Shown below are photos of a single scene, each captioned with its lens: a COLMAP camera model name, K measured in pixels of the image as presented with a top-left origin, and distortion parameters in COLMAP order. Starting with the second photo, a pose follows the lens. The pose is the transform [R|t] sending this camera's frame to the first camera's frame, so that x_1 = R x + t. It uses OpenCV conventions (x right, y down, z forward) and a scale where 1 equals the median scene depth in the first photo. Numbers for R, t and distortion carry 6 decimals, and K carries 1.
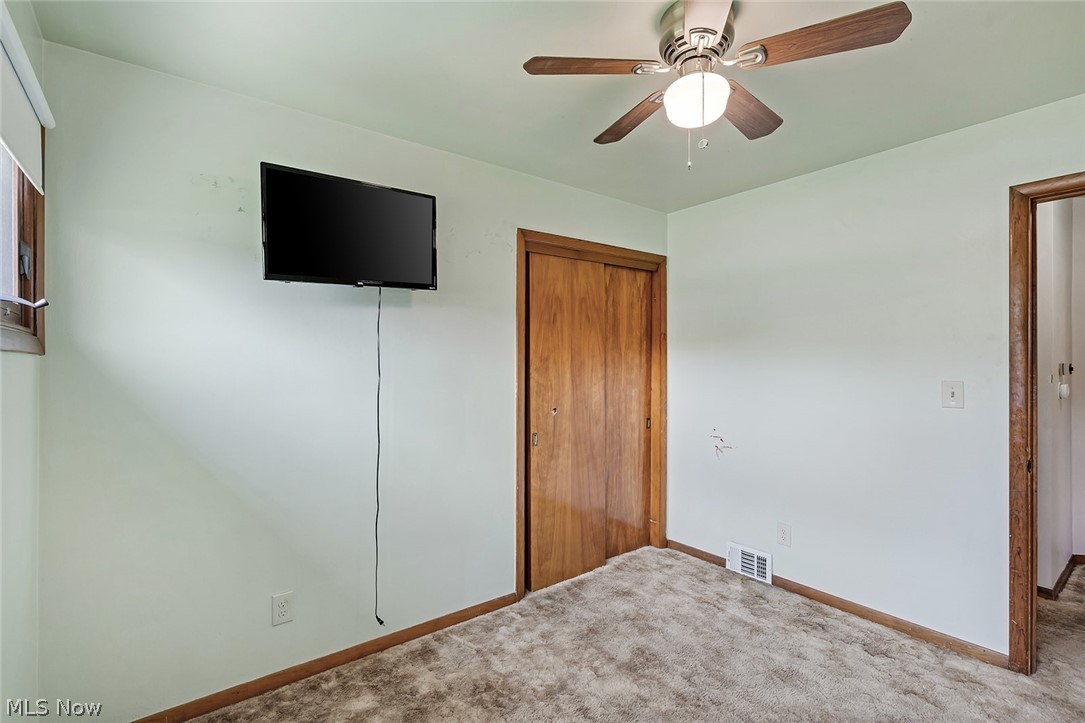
lens RADIAL K [[496.9, 0, 542.6], [0, 496.9, 353.8], [0, 0, 1]] dist [-0.004478, 0.001811]
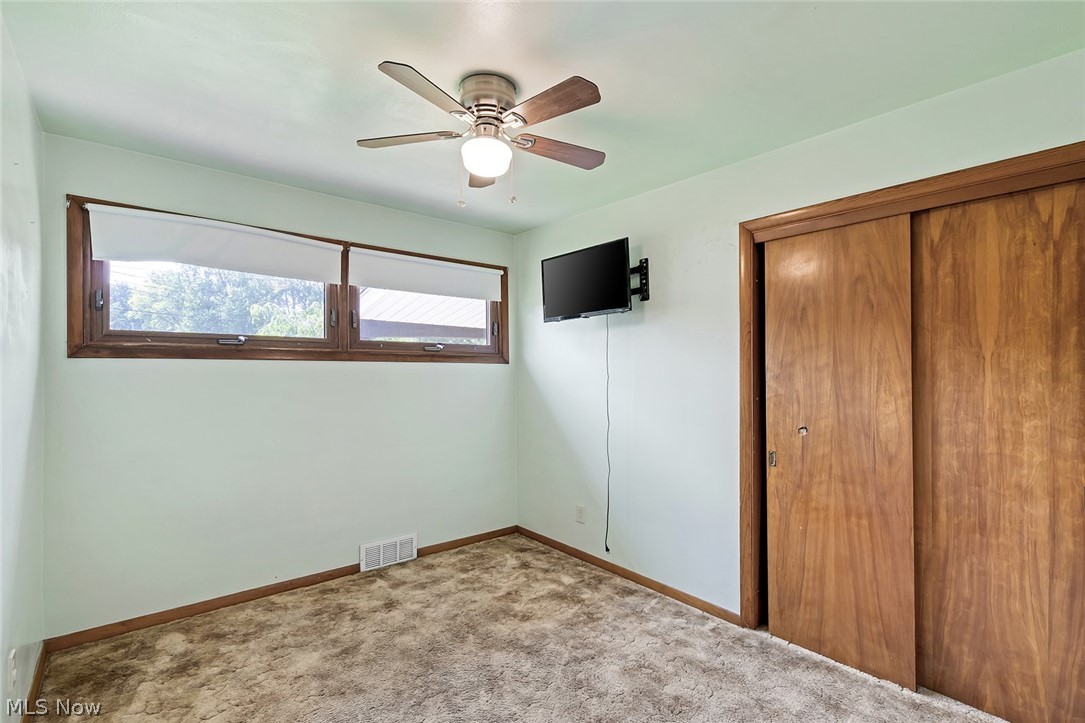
lens RADIAL K [[496.9, 0, 540.3], [0, 496.9, 369.4], [0, 0, 1]] dist [-0.004478, 0.001811]
pose [[0.047299, 0.000975, -0.998880, 0.799264], [0.007857, 0.999968, 0.001348, 0.013826], [0.998850, -0.007912, 0.047290, 0.545968]]
